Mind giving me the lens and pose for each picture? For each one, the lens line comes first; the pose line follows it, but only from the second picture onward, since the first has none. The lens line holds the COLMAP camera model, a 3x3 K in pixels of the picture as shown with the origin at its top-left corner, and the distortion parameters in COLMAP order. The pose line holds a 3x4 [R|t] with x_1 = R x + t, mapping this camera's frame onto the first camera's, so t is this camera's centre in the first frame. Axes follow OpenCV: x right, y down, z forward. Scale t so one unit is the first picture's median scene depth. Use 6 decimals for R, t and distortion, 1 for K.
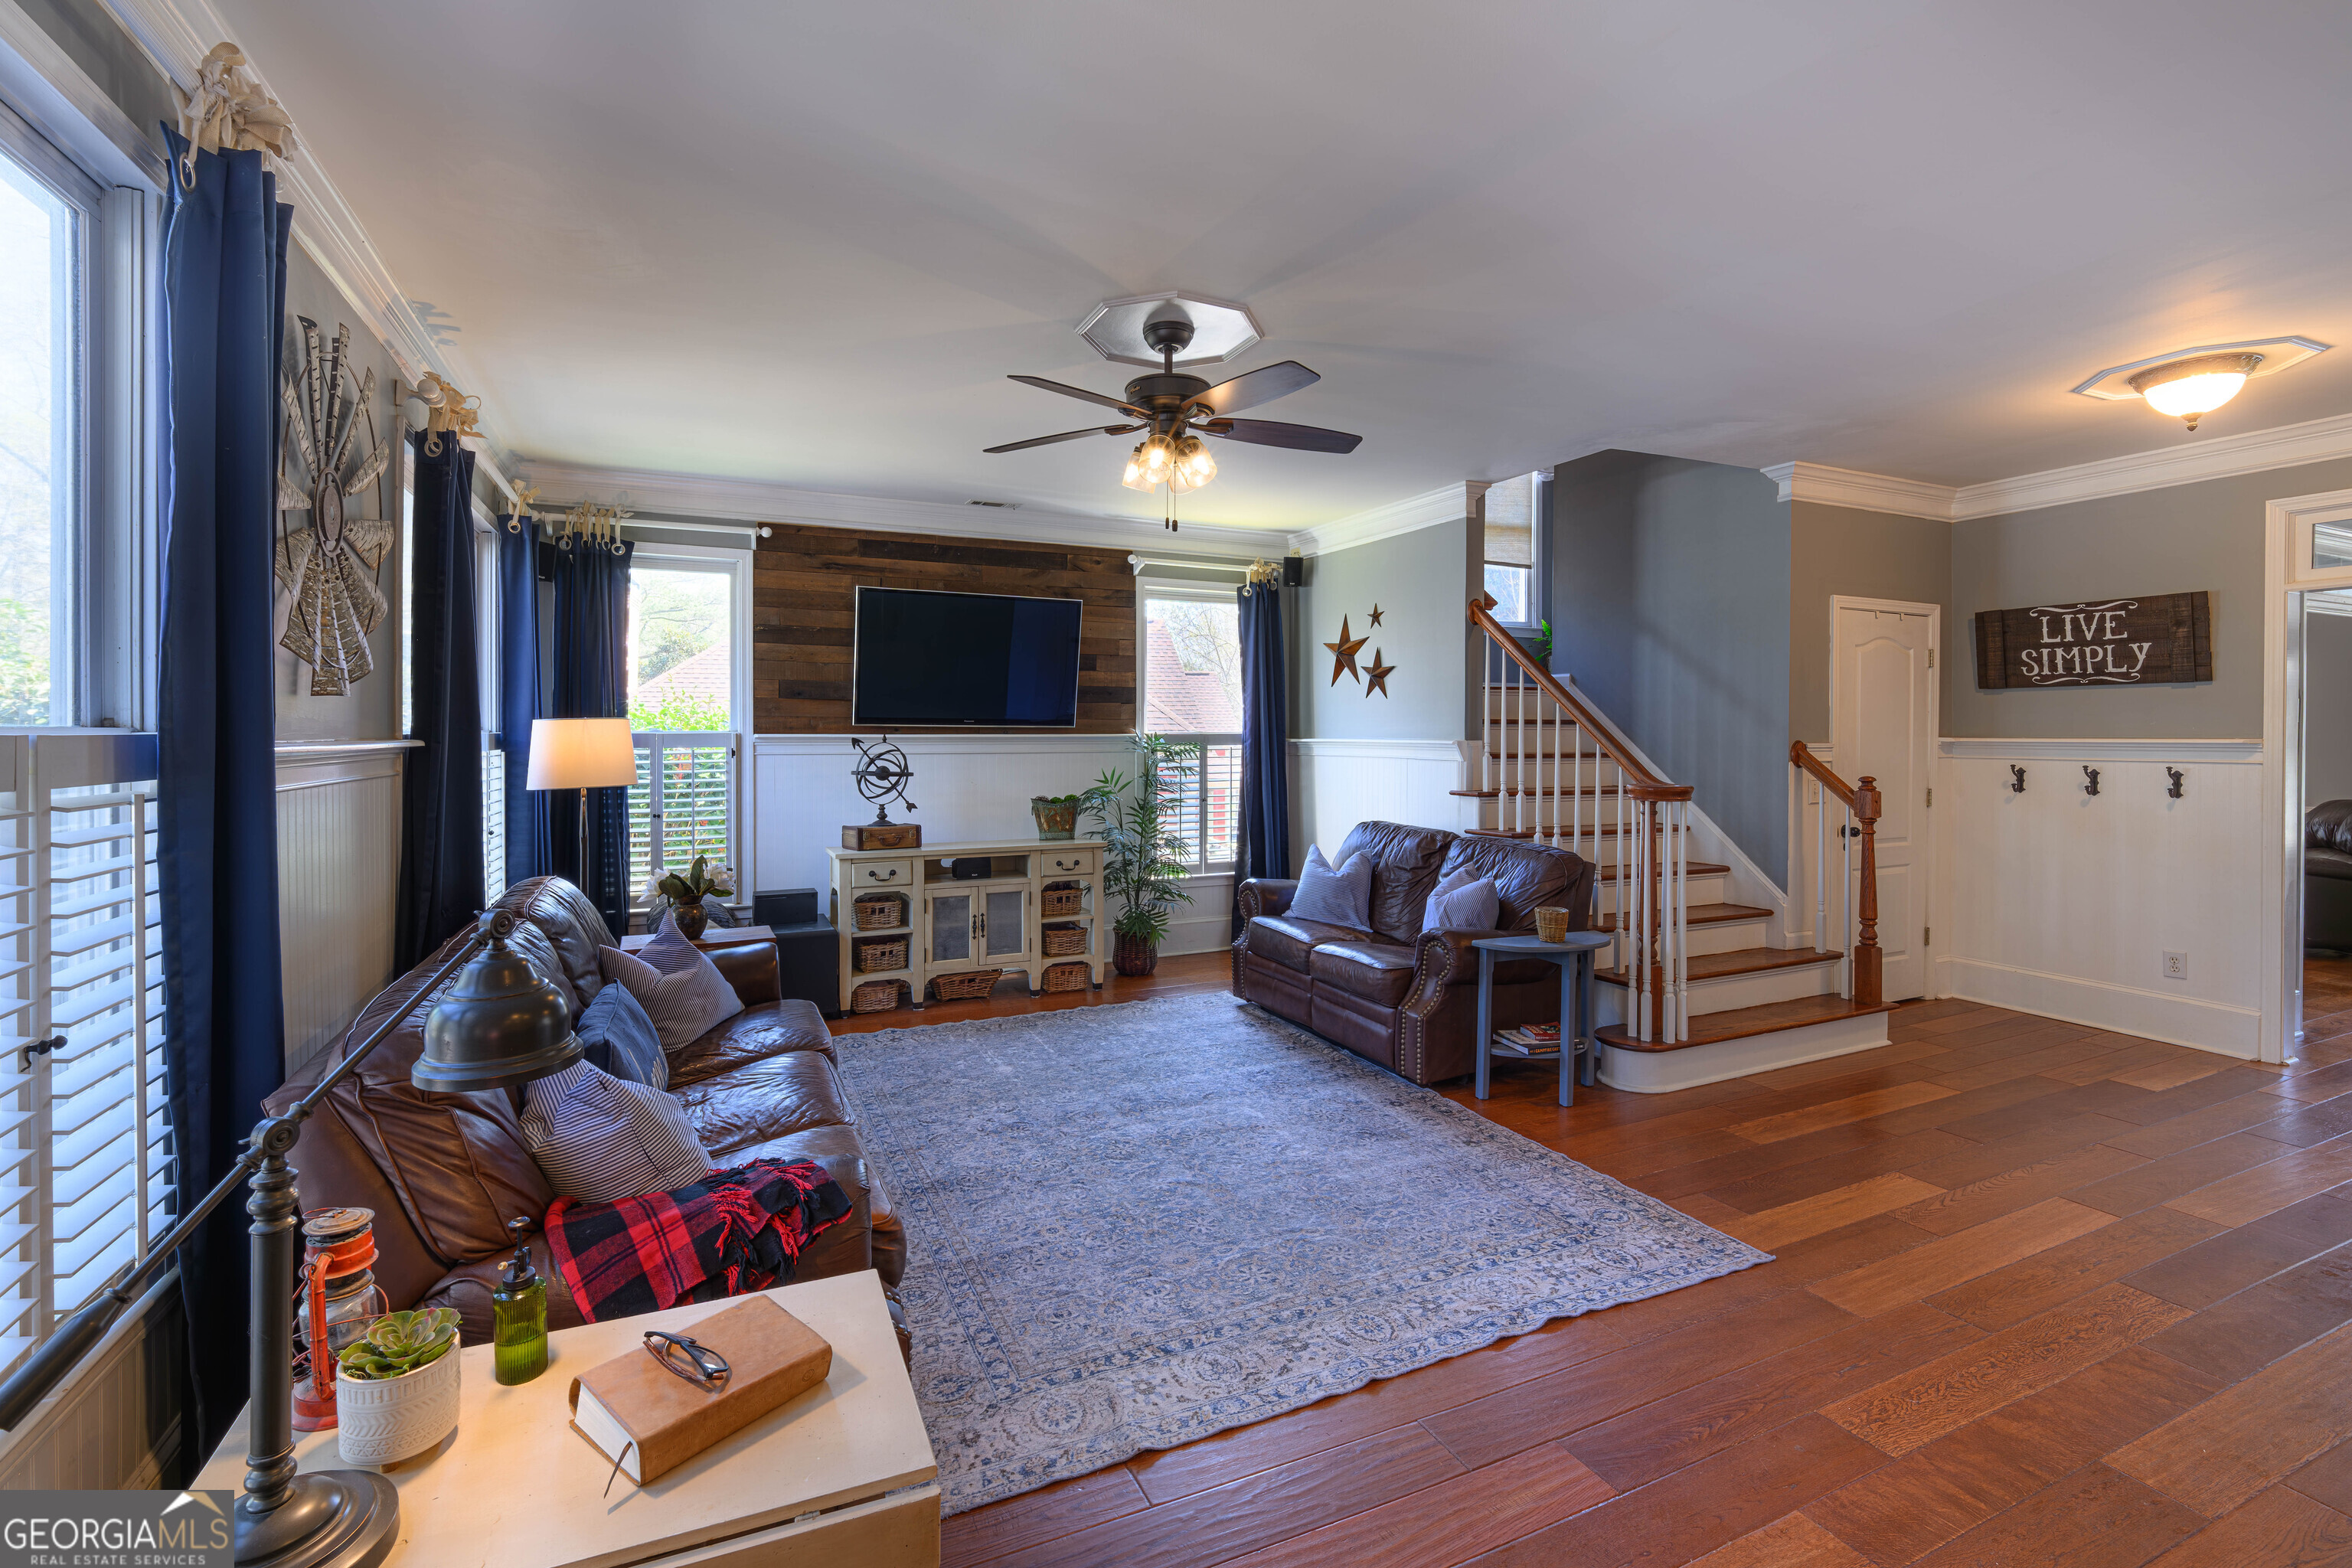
lens RADIAL K [[976.1, 0, 1145.0], [0, 976.1, 749.3], [0, 0, 1]] dist [-0.008152, -0.000437]
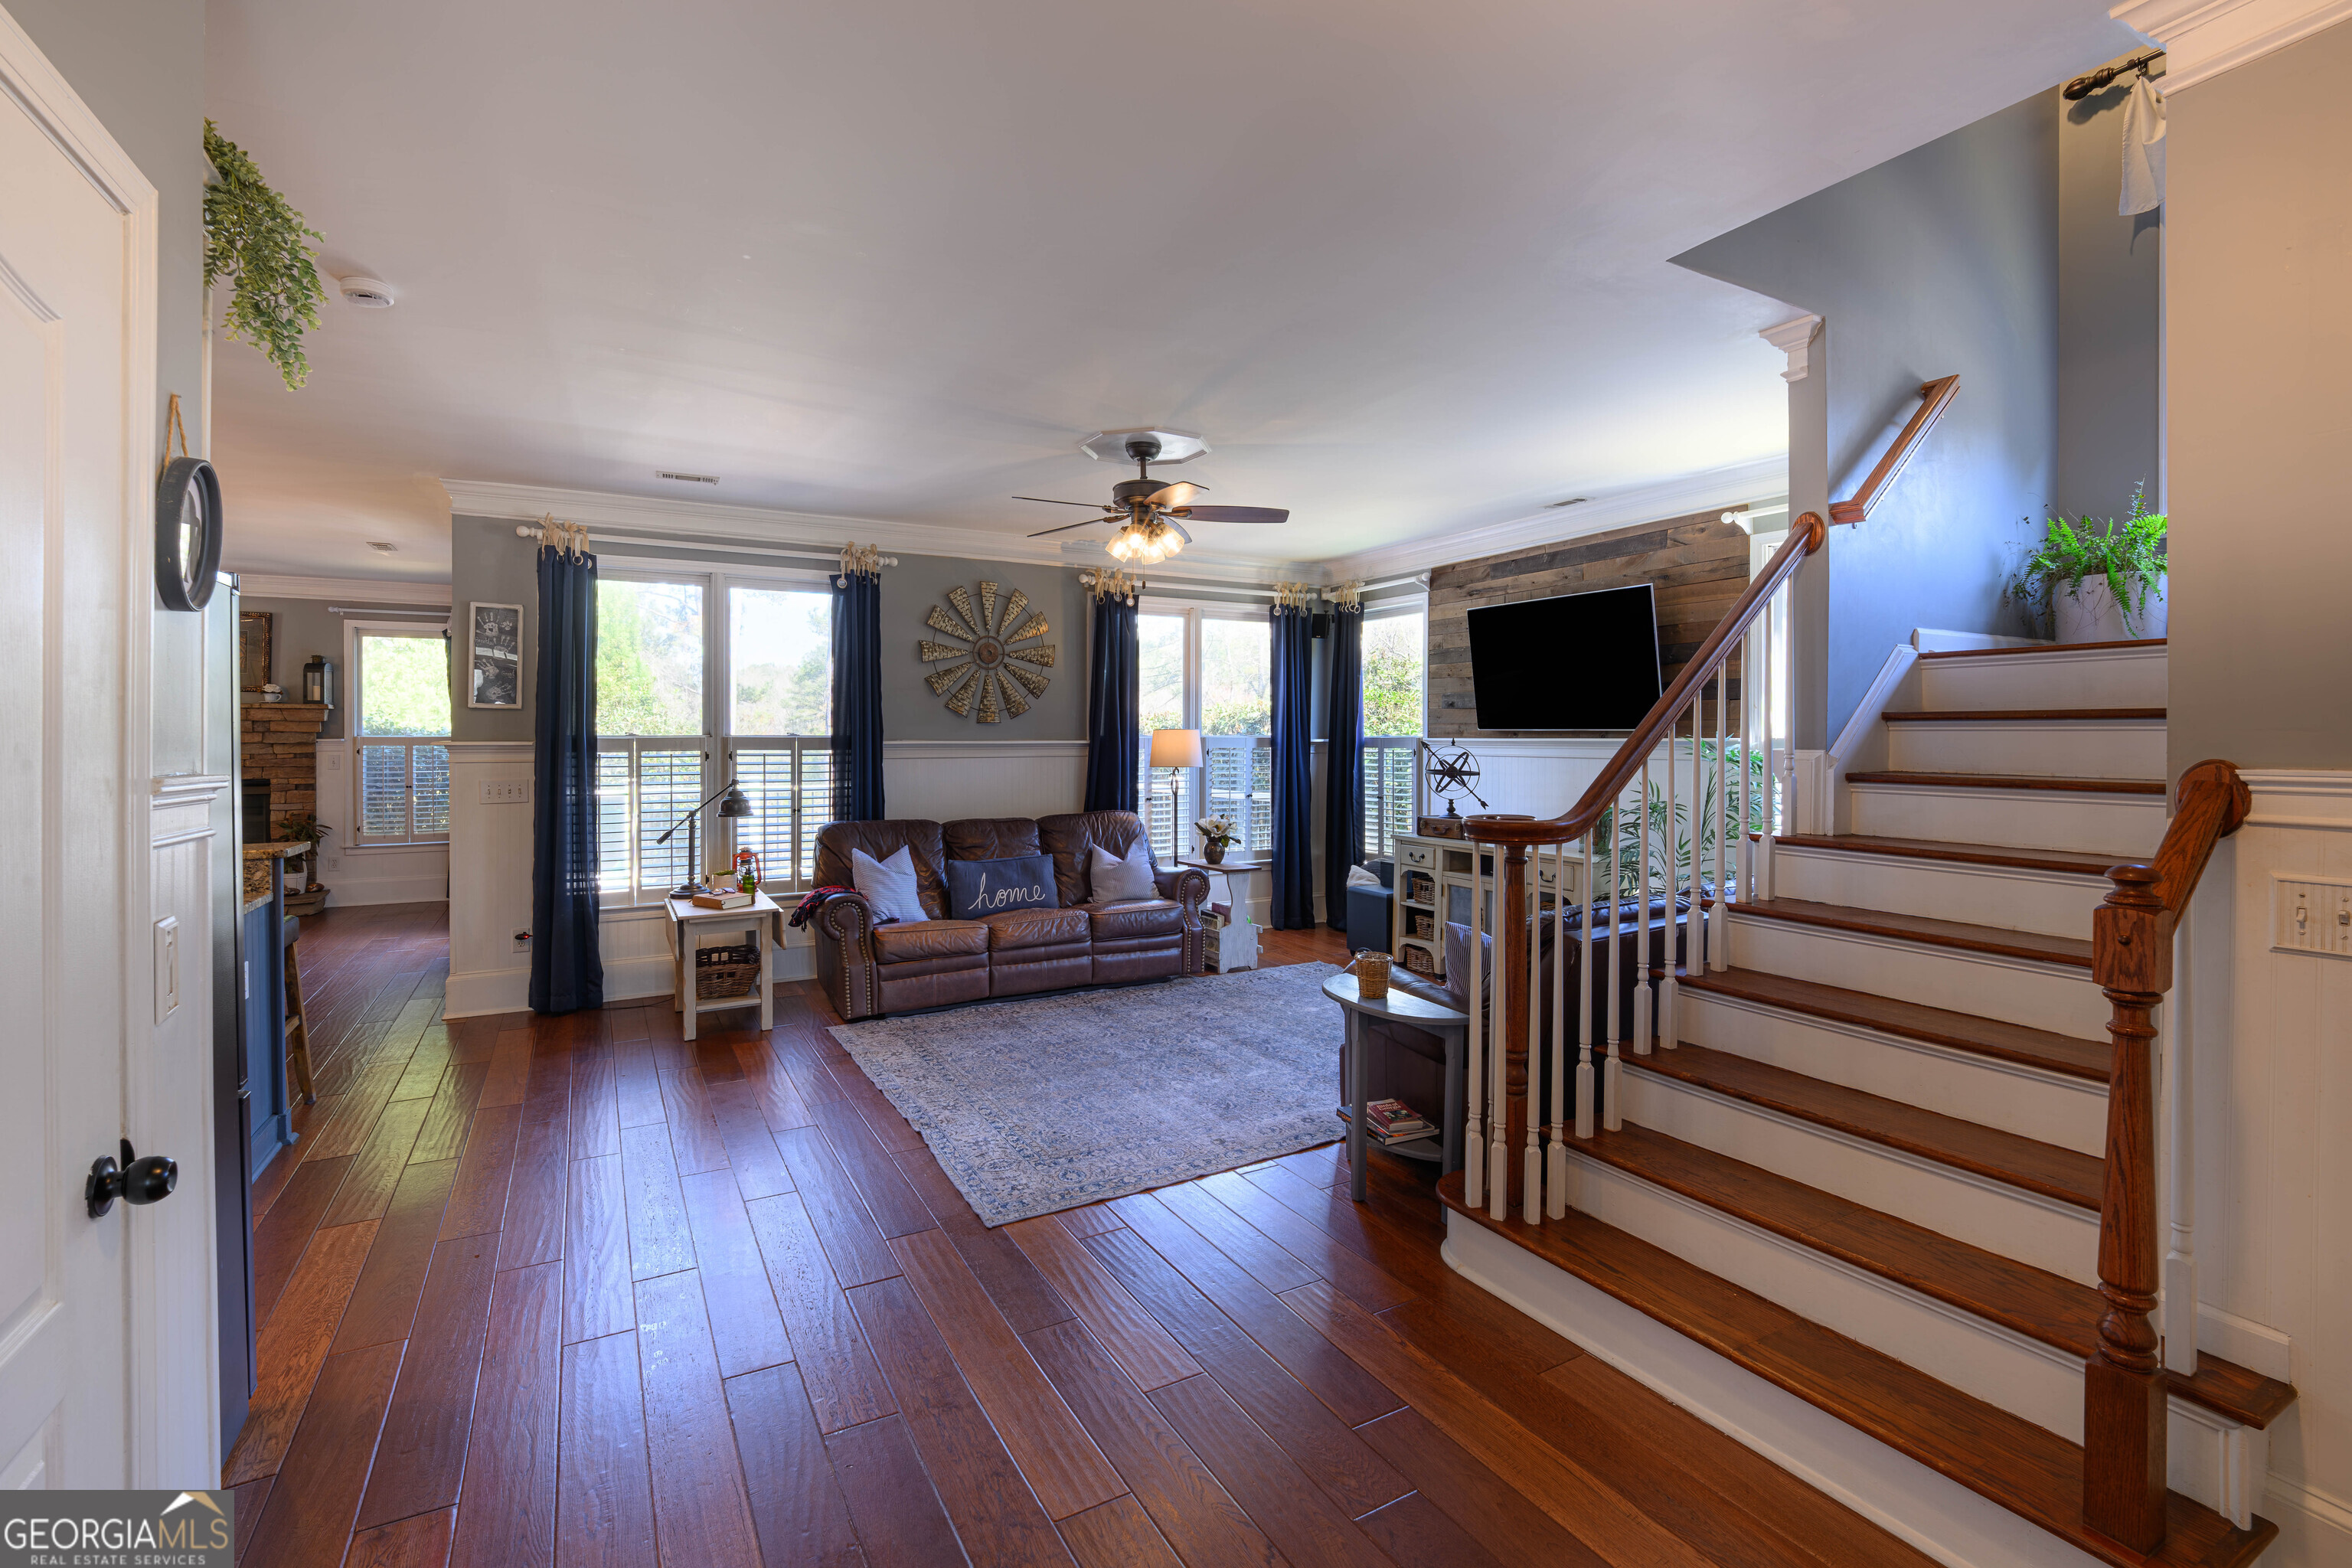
lens RADIAL K [[1040.8, 0, 1175.4], [0, 1040.8, 735.2], [0, 0, 1]] dist [-0.023533, -0.000780]
pose [[0.107267, -0.004688, -0.994219, 1.088686], [-0.016019, 0.999851, -0.006442, -0.006416], [0.994101, 0.016617, 0.107176, 0.648870]]
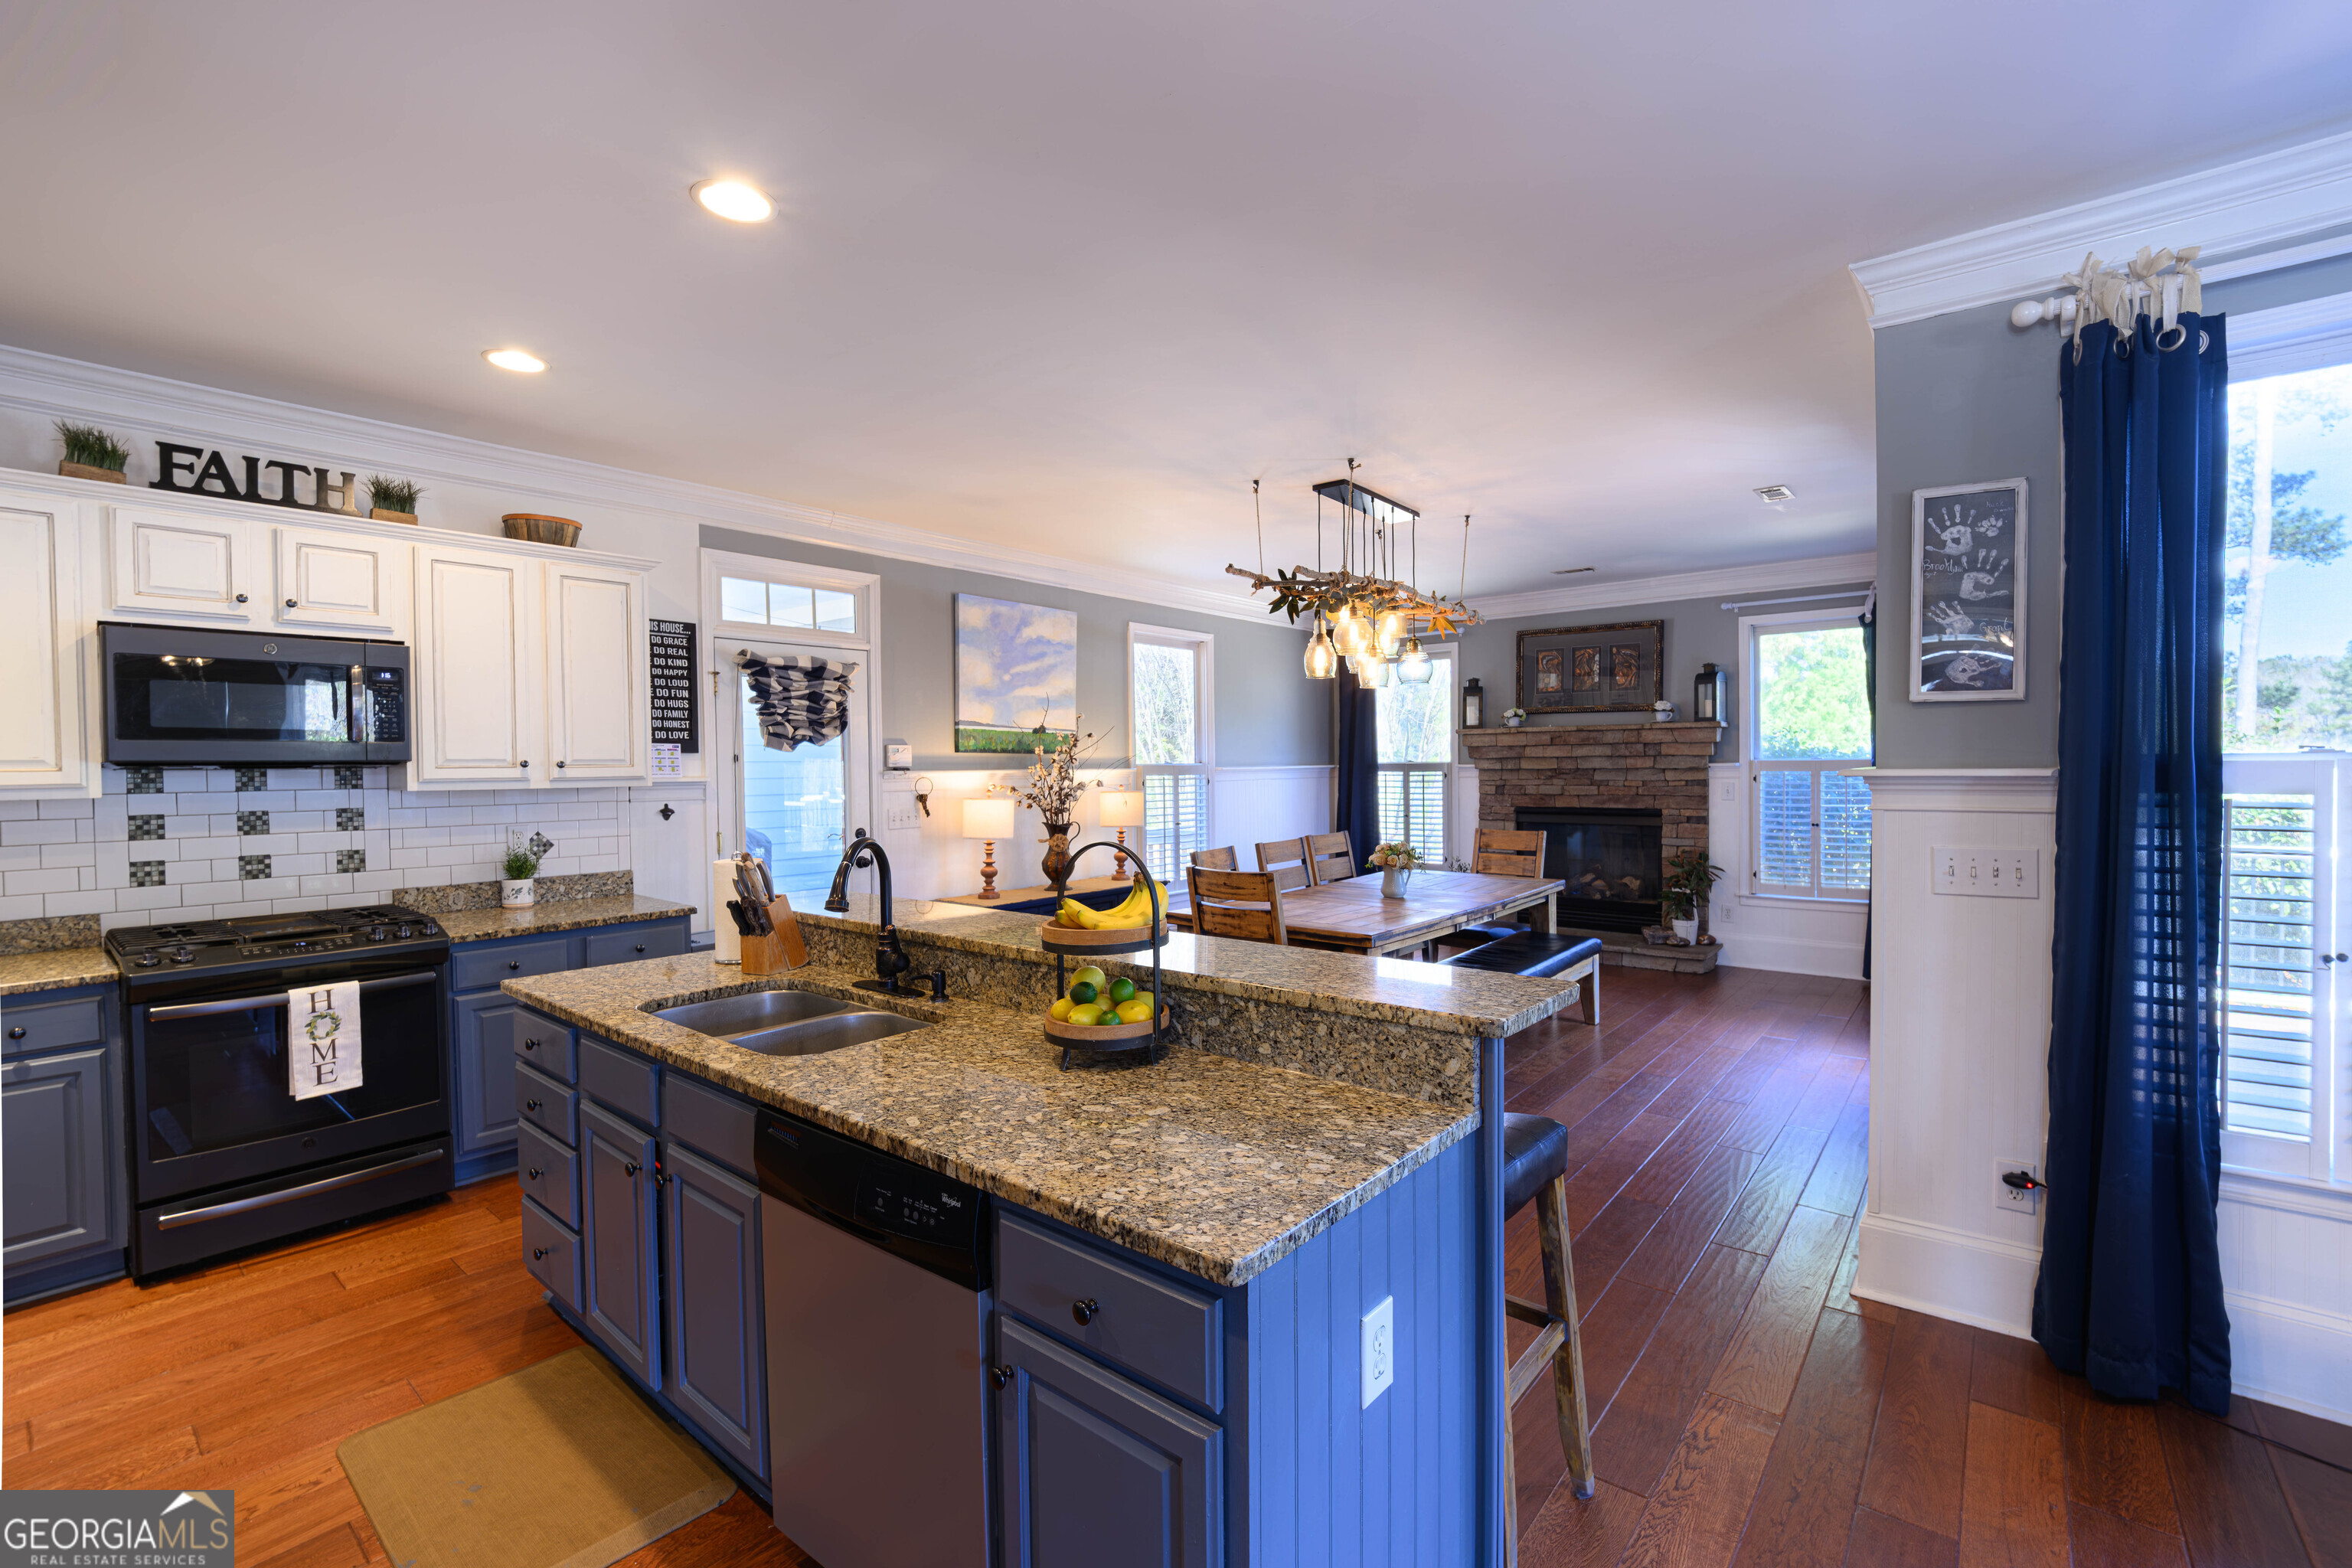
lens RADIAL K [[1007.6, 0, 1183.9], [0, 1007.6, 782.9], [0, 0, 1]] dist [-0.001662, -0.009247]
pose [[-0.892991, 0.013874, -0.449861, 0.465671], [-0.000307, 0.999506, 0.031436, -0.004576], [0.450075, 0.028210, -0.892545, 0.299843]]
